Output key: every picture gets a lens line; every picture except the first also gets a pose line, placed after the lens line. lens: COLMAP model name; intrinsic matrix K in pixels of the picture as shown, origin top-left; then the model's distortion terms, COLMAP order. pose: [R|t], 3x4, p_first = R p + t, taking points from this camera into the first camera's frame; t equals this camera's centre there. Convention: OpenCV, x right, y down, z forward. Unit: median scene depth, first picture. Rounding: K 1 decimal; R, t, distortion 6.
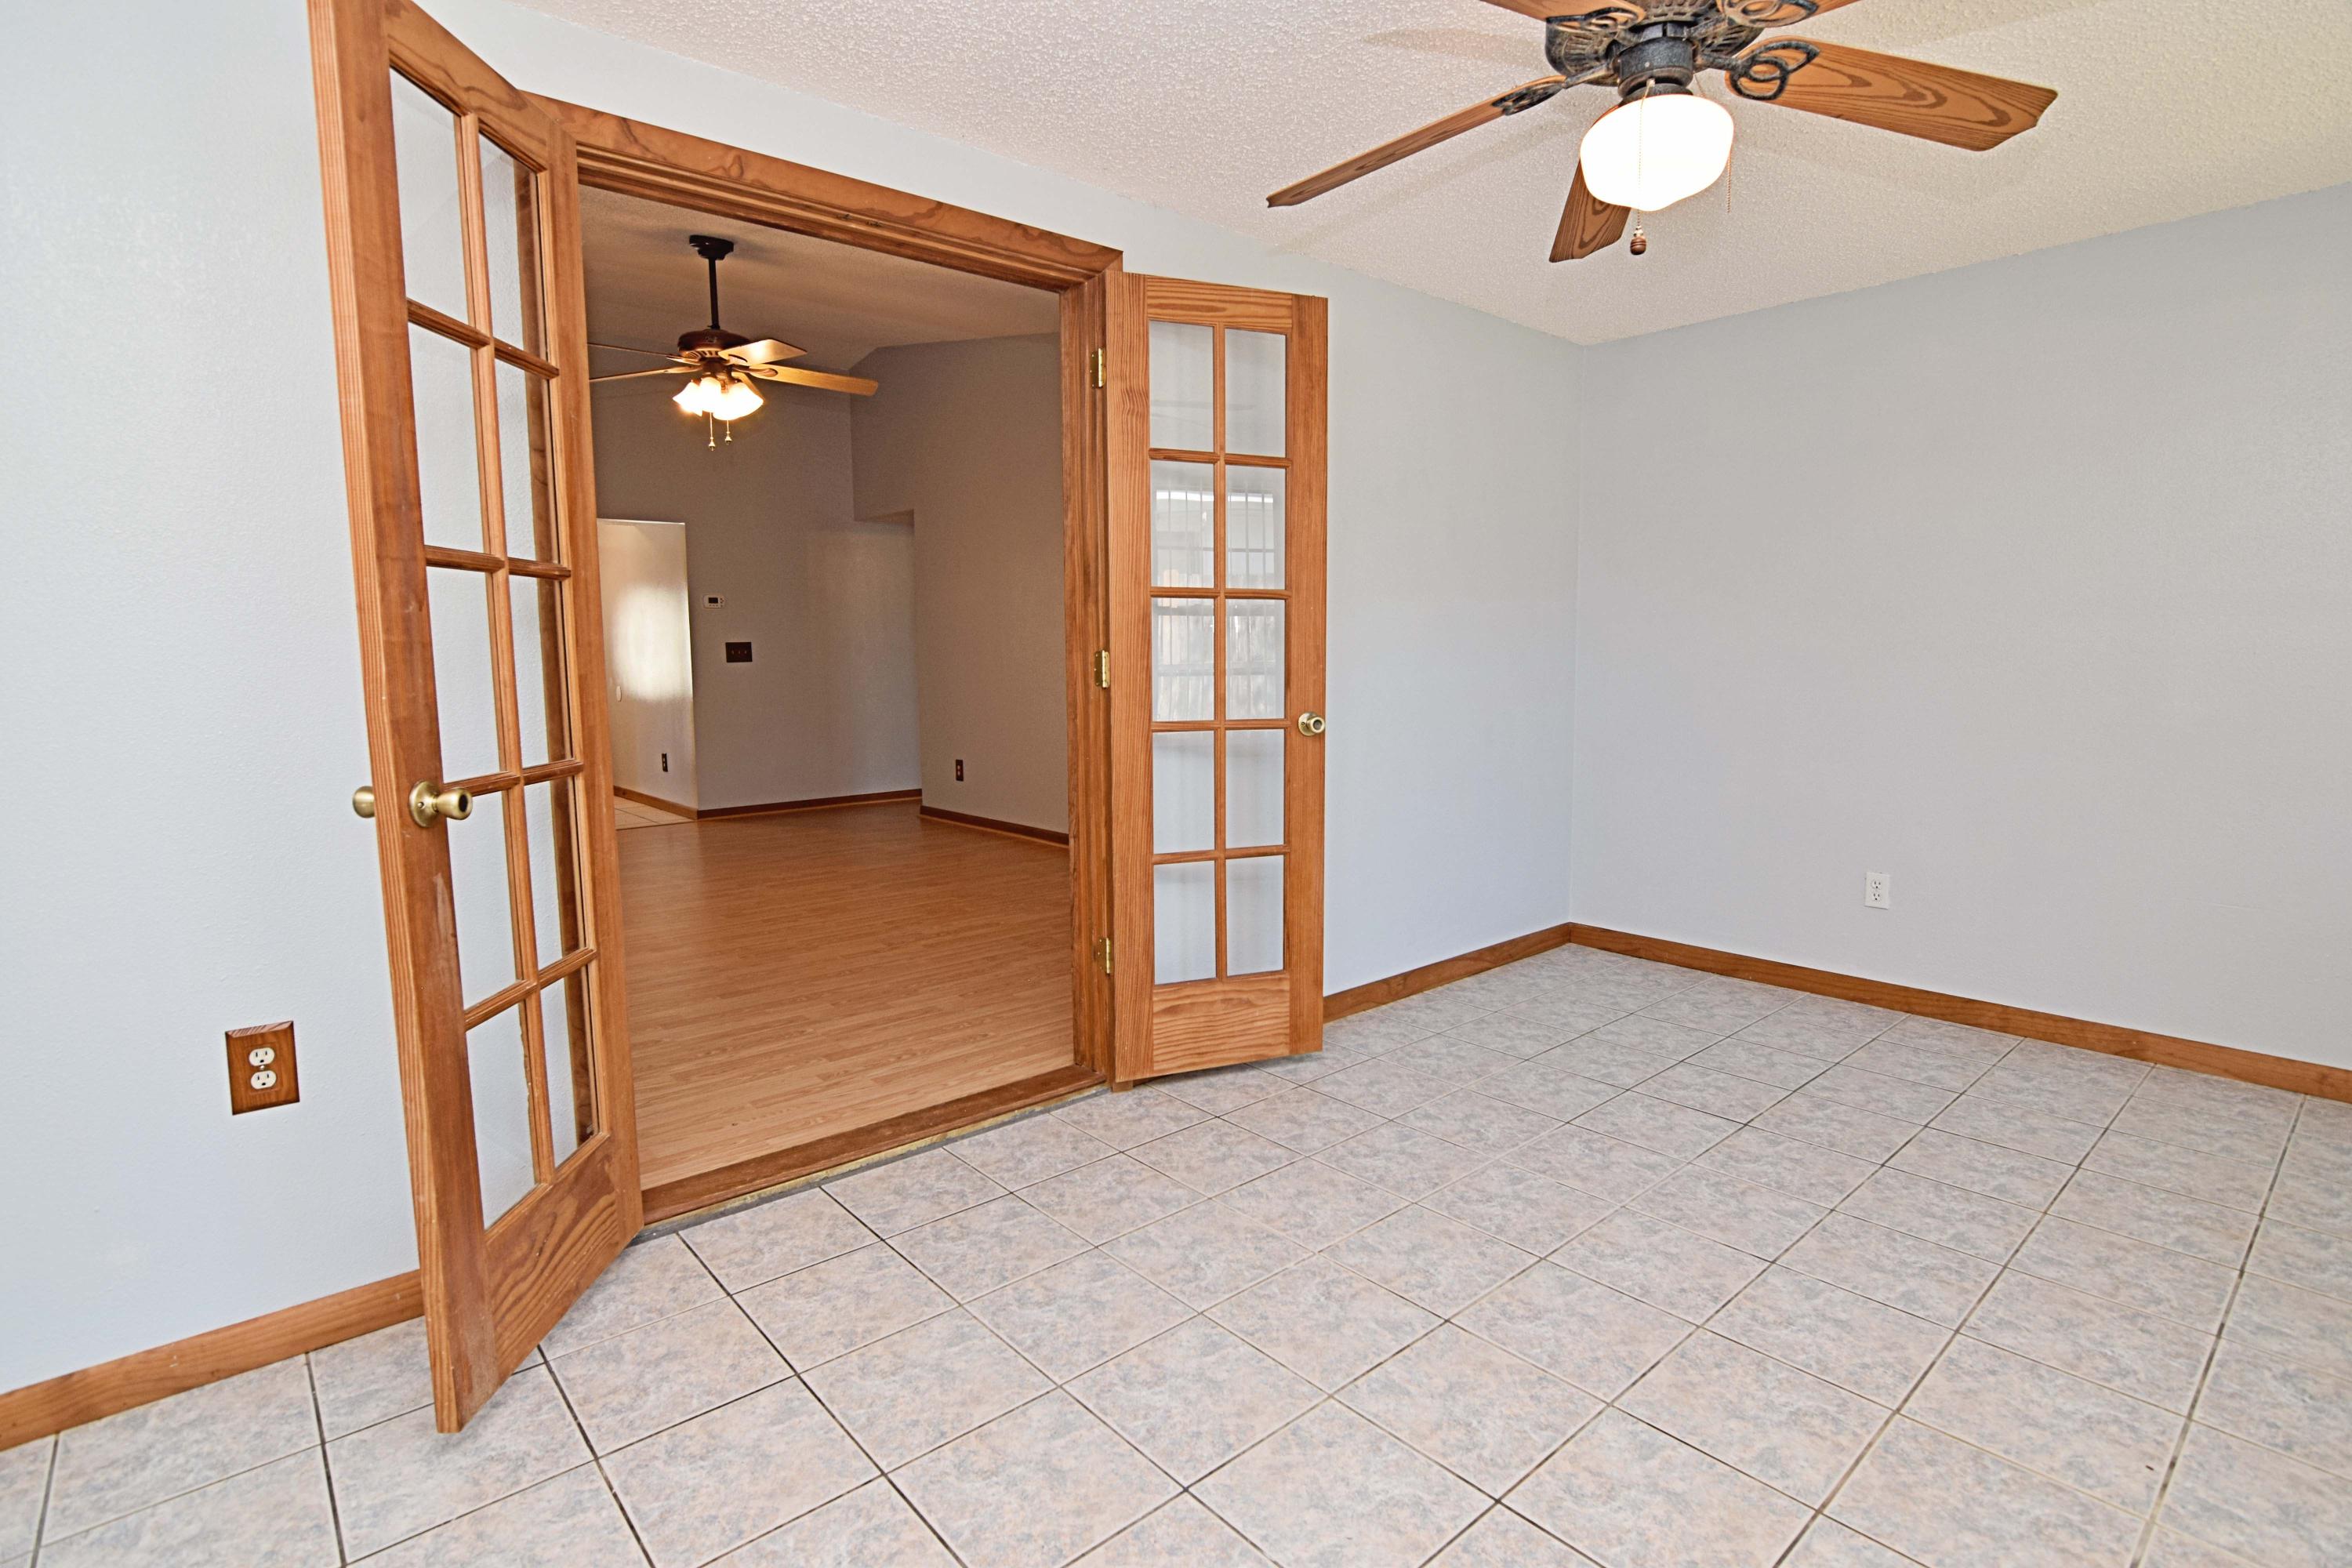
lens RADIAL K [[1158.6, 0, 1174.5], [0, 1158.6, 781.8], [0, 0, 1]] dist [-0.018489, 0.003976]
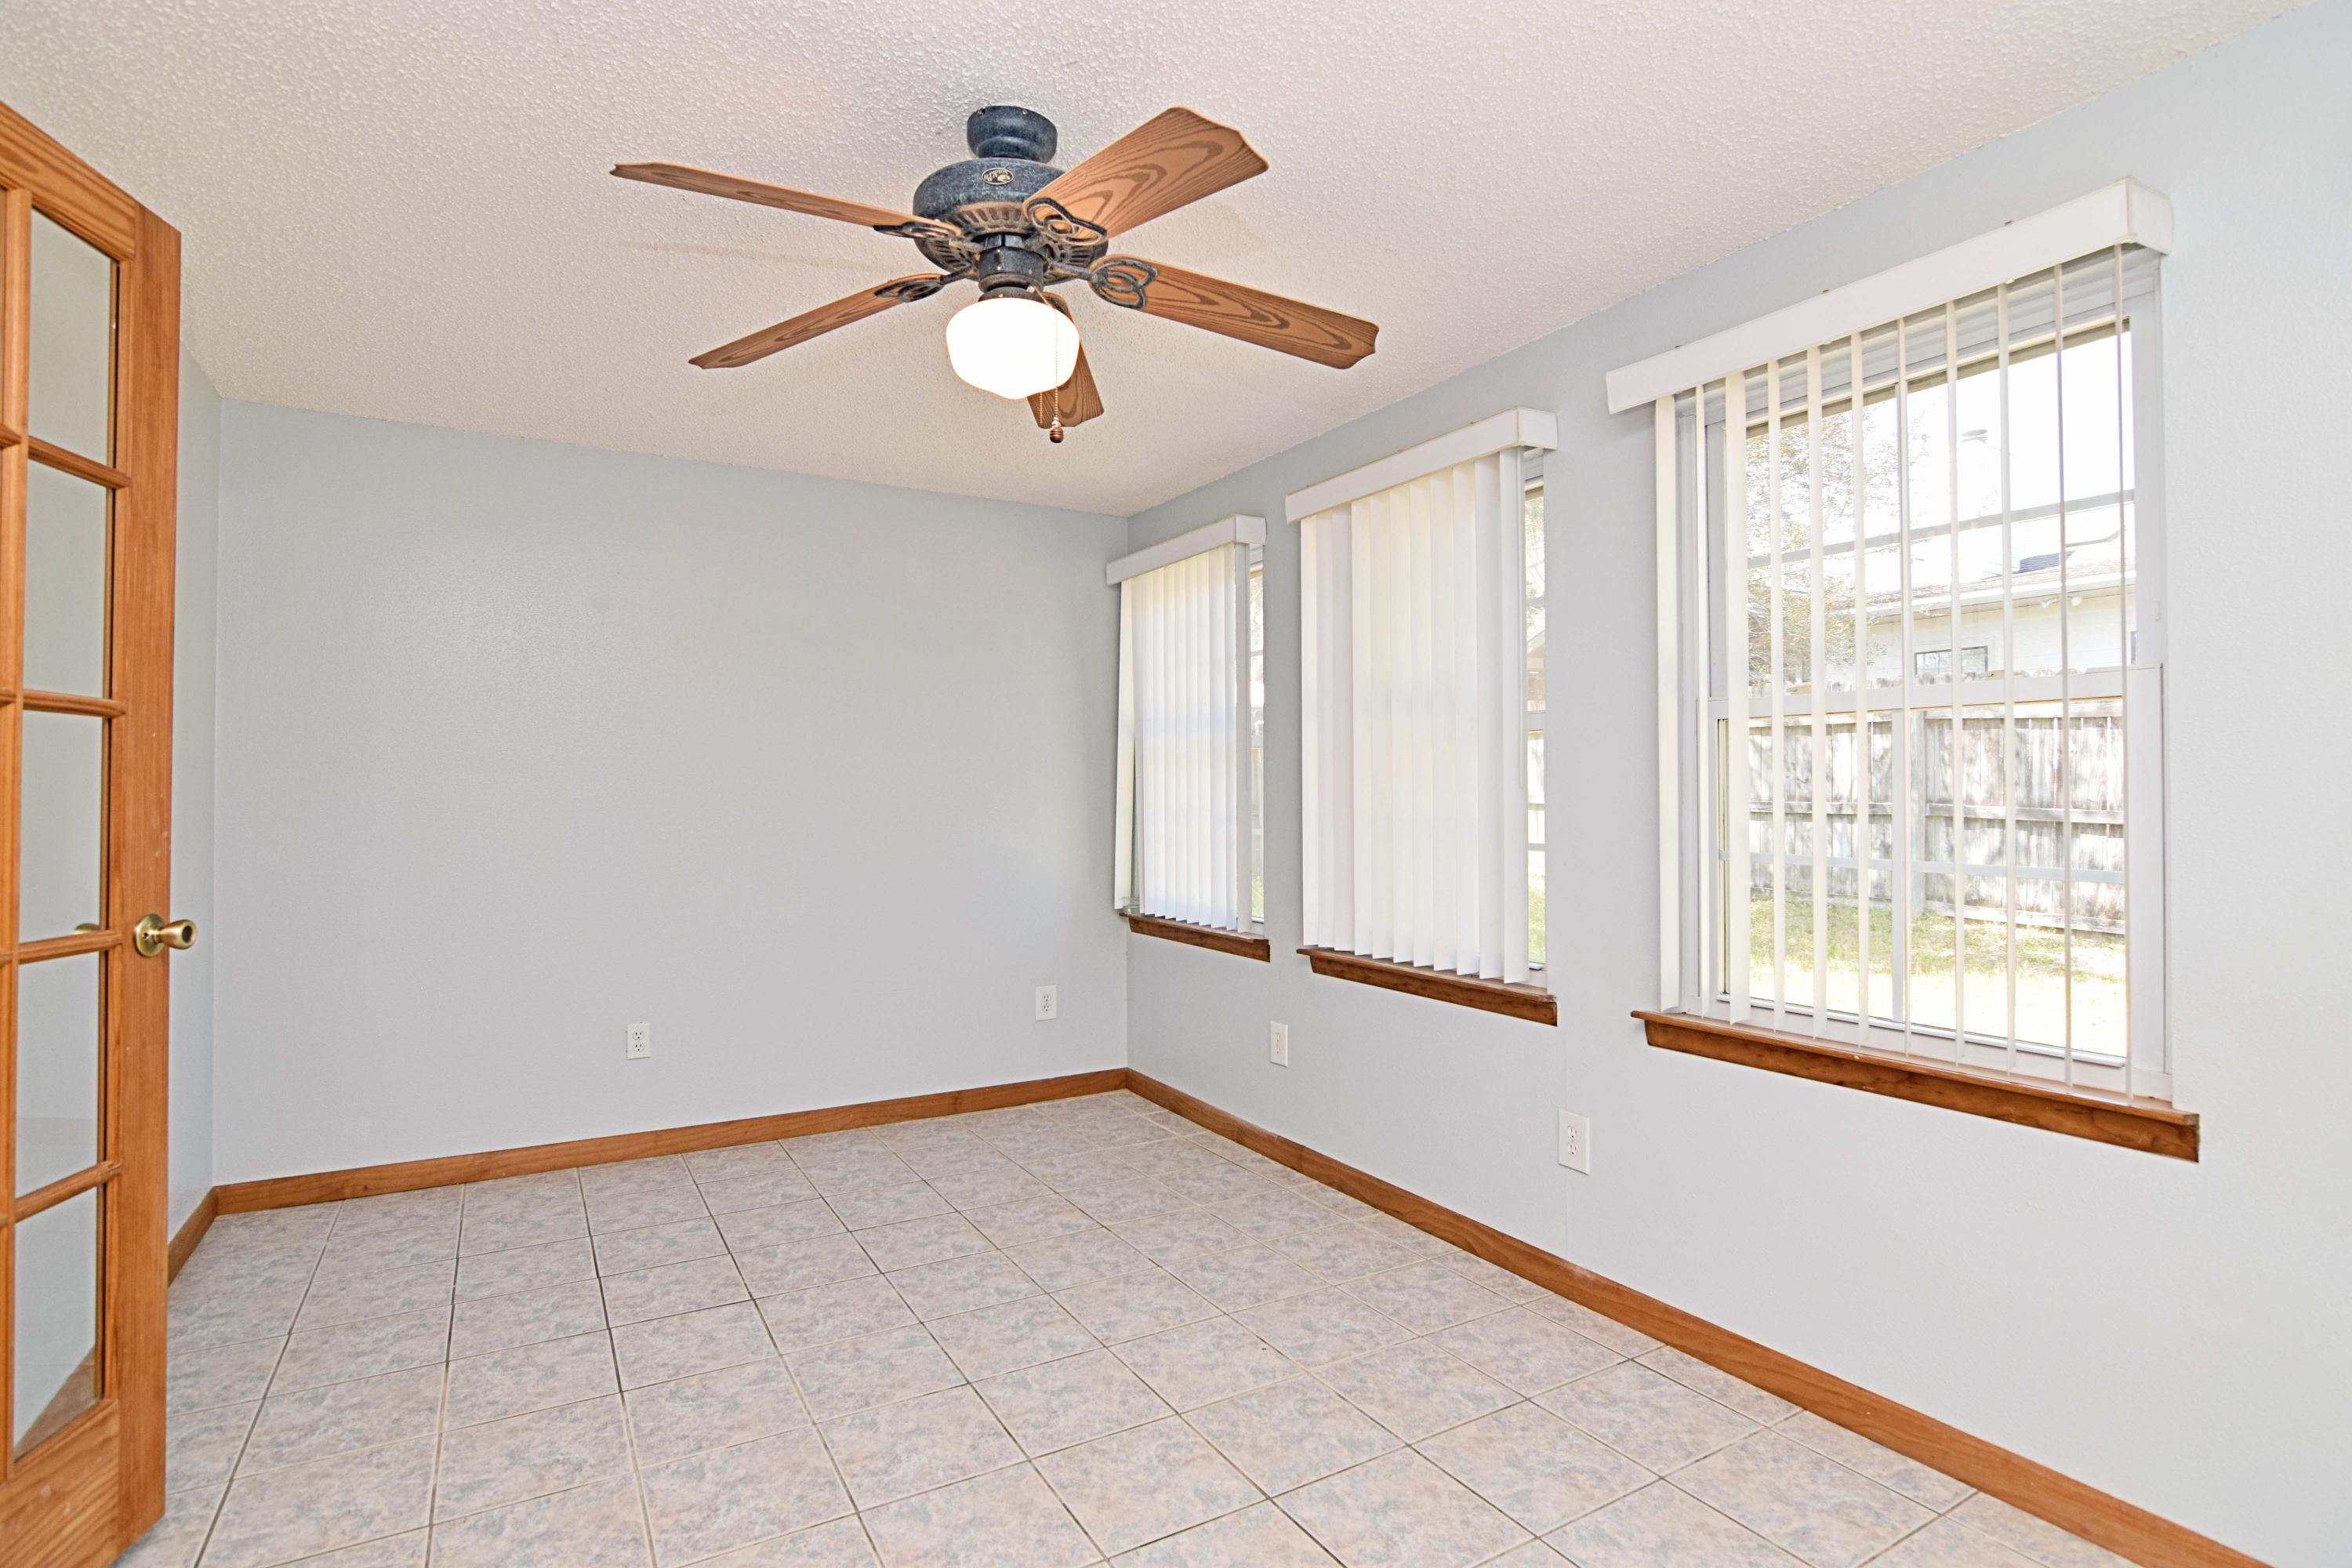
lens RADIAL K [[1158.6, 0, 1177.6], [0, 1158.6, 781.0], [0, 0, 1]] dist [-0.018489, 0.003976]
pose [[0.180286, 0.017483, 0.983459, -0.343851], [0.108814, 0.993351, -0.037606, -0.048489], [-0.977577, 0.113794, 0.177185, 0.391508]]
